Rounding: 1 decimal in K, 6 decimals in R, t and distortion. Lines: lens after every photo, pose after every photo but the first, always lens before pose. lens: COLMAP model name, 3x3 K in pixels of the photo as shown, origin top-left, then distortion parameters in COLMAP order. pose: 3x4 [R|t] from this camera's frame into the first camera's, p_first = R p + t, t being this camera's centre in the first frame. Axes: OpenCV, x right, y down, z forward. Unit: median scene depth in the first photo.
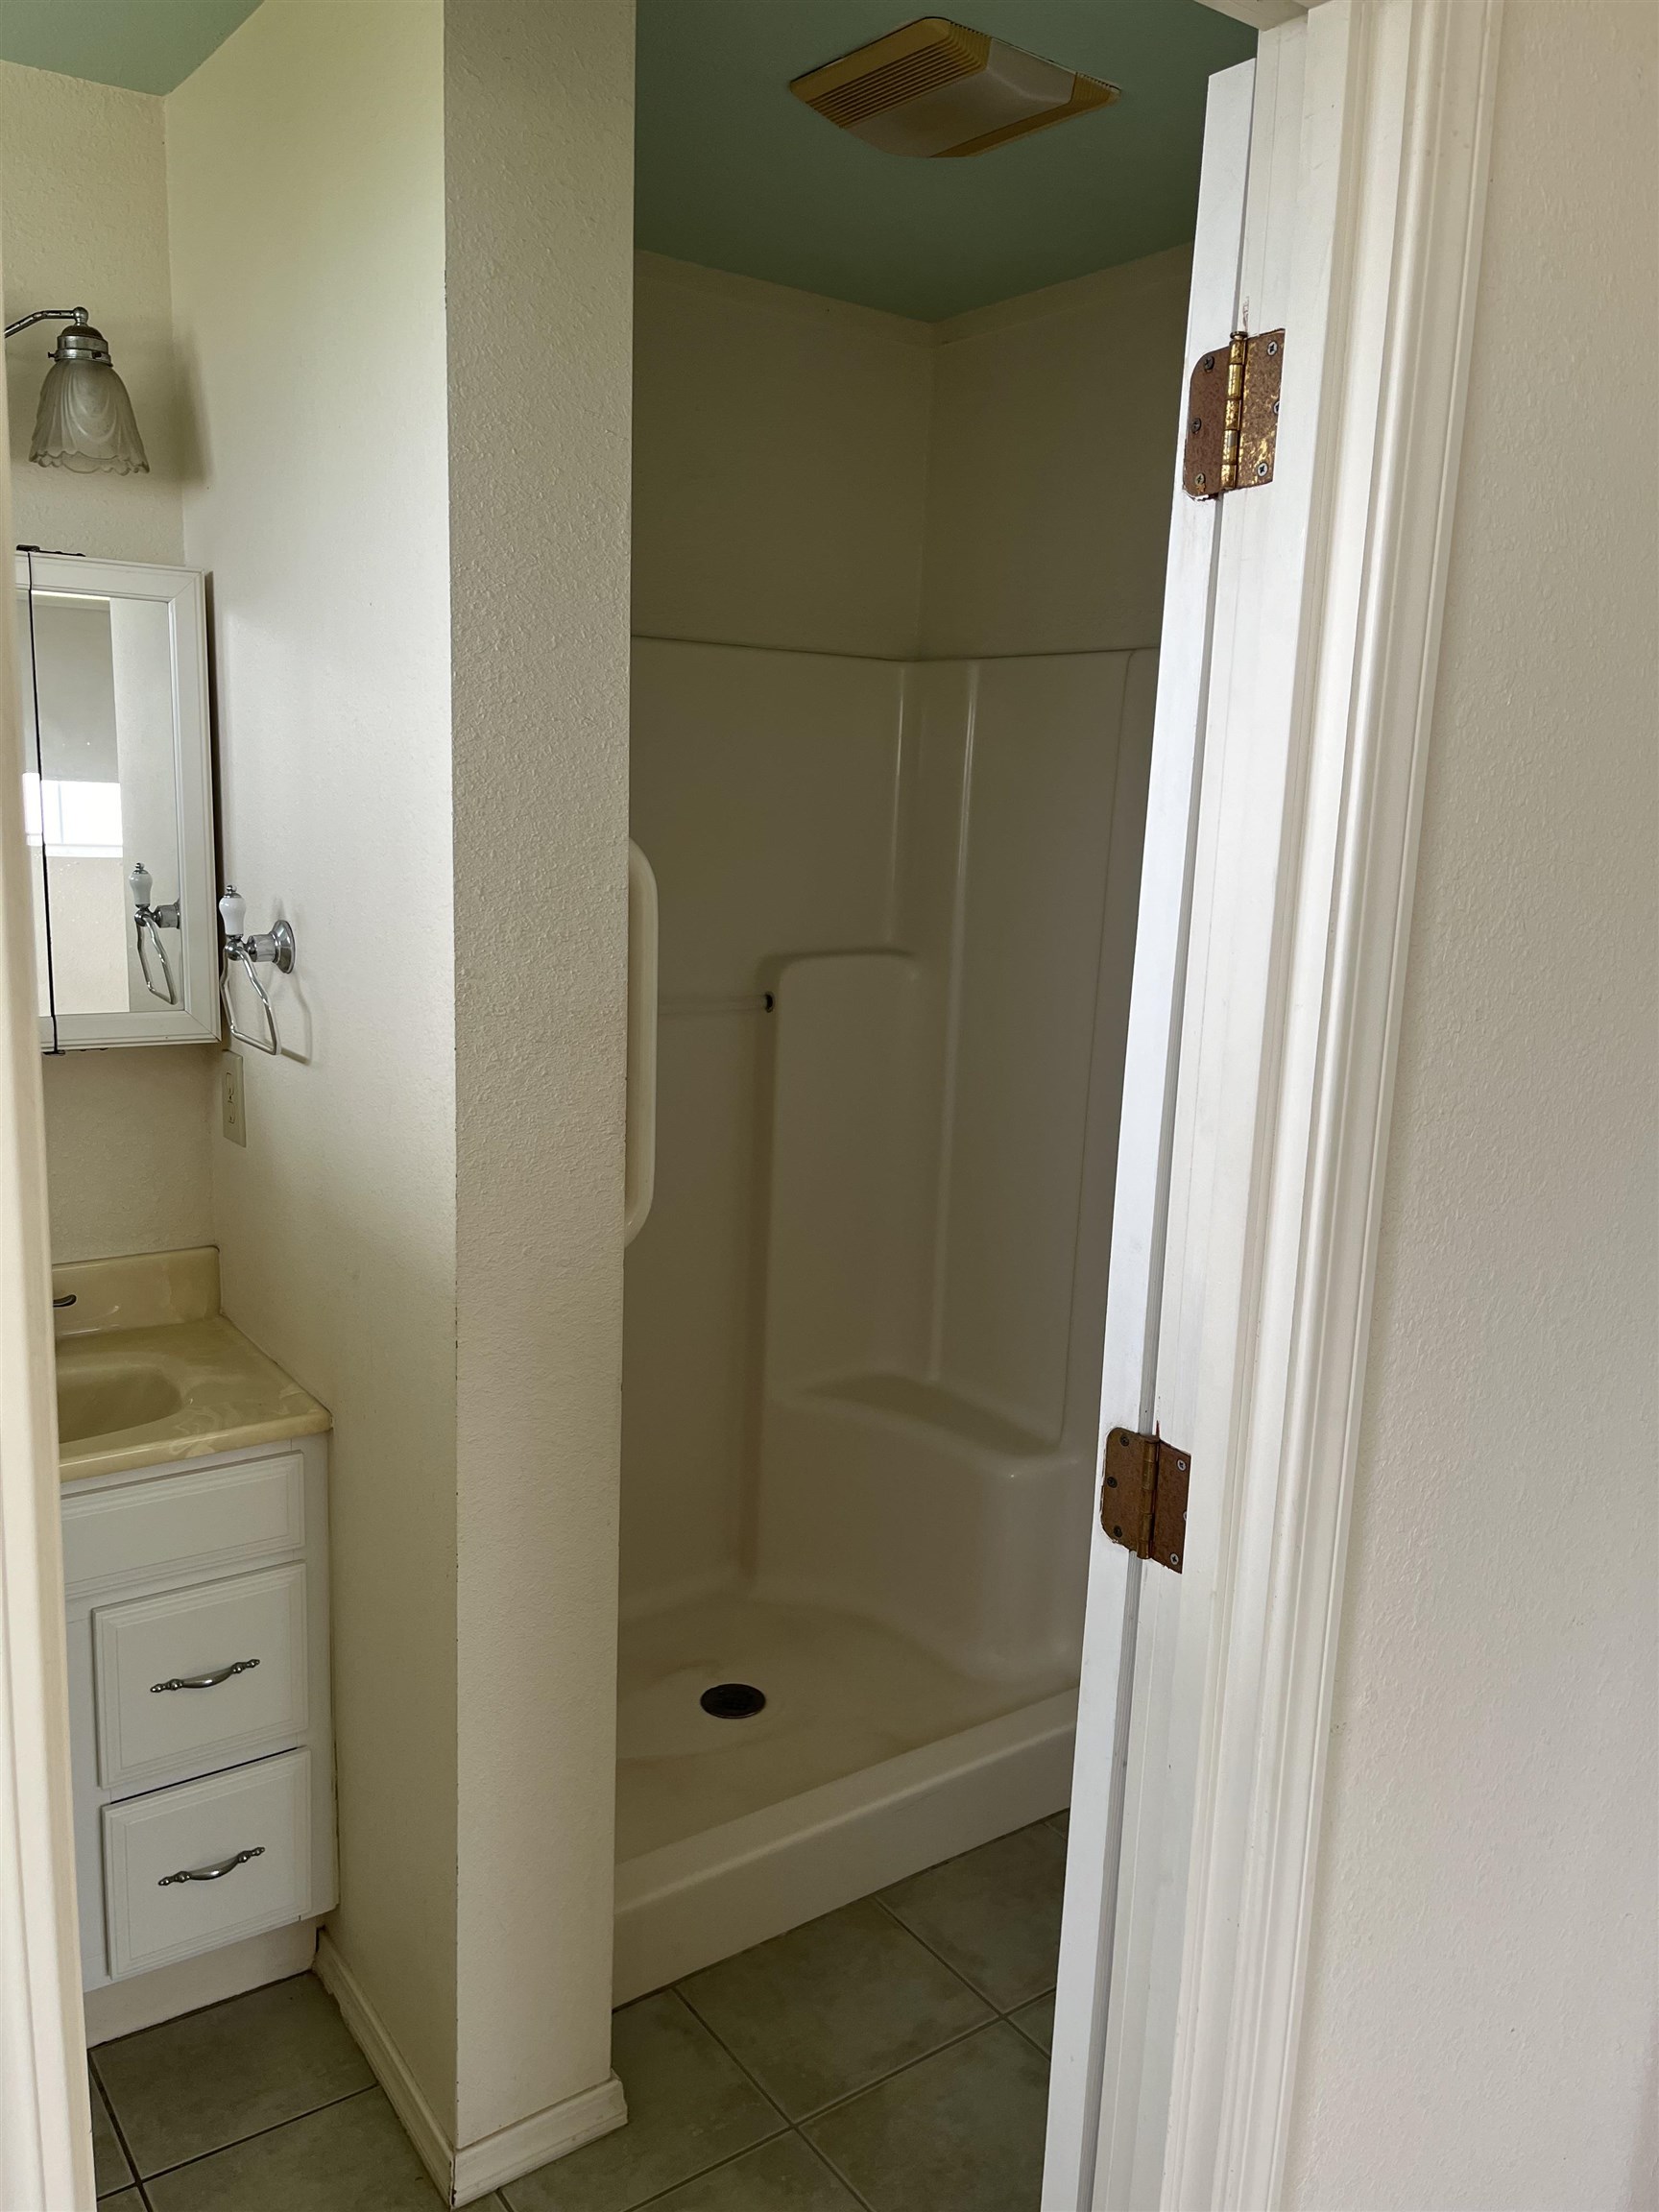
lens RADIAL K [[1683.1, 0, 844.4], [0, 1683.1, 1104.1], [0, 0, 1]] dist [0.047459, -0.046764]
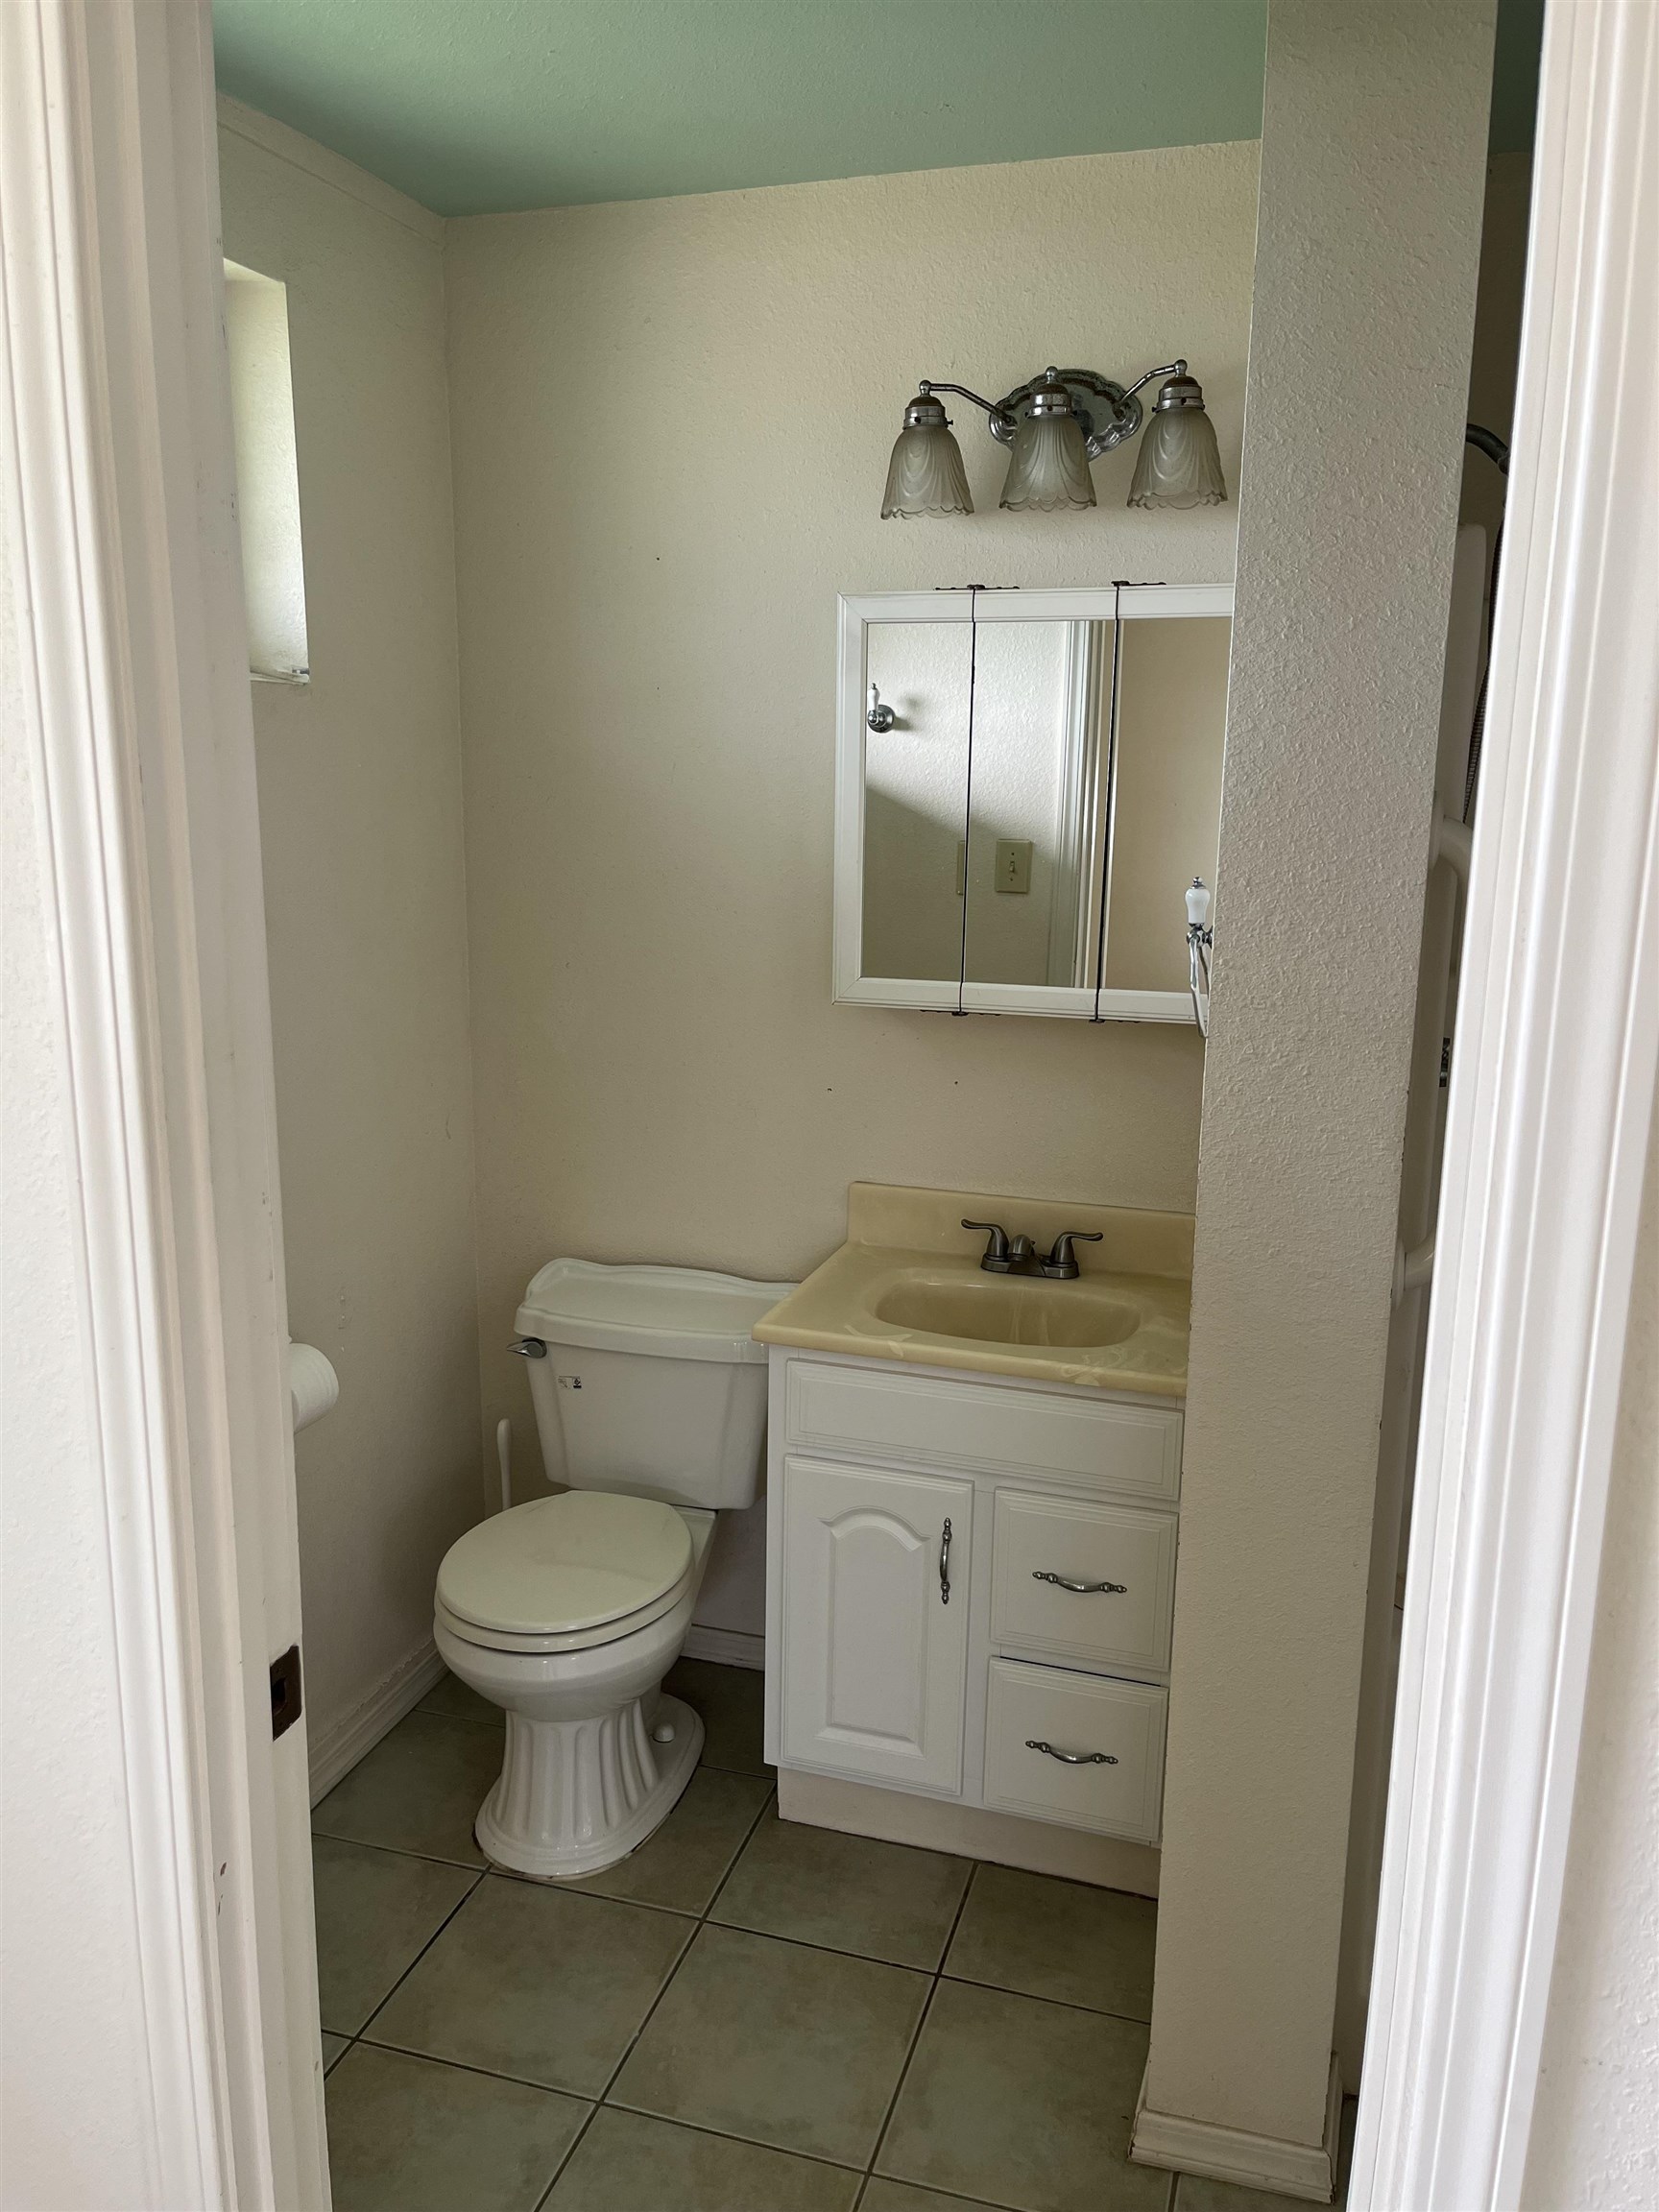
lens RADIAL K [[1683.1, 0, 845.0], [0, 1683.1, 1108.2], [0, 0, 1]] dist [0.047459, -0.046764]
pose [[0.618522, 0.131489, -0.774688, 0.414527], [-0.136023, 0.988932, 0.059250, -0.020069], [0.773905, 0.068728, 0.629561, 0.189660]]
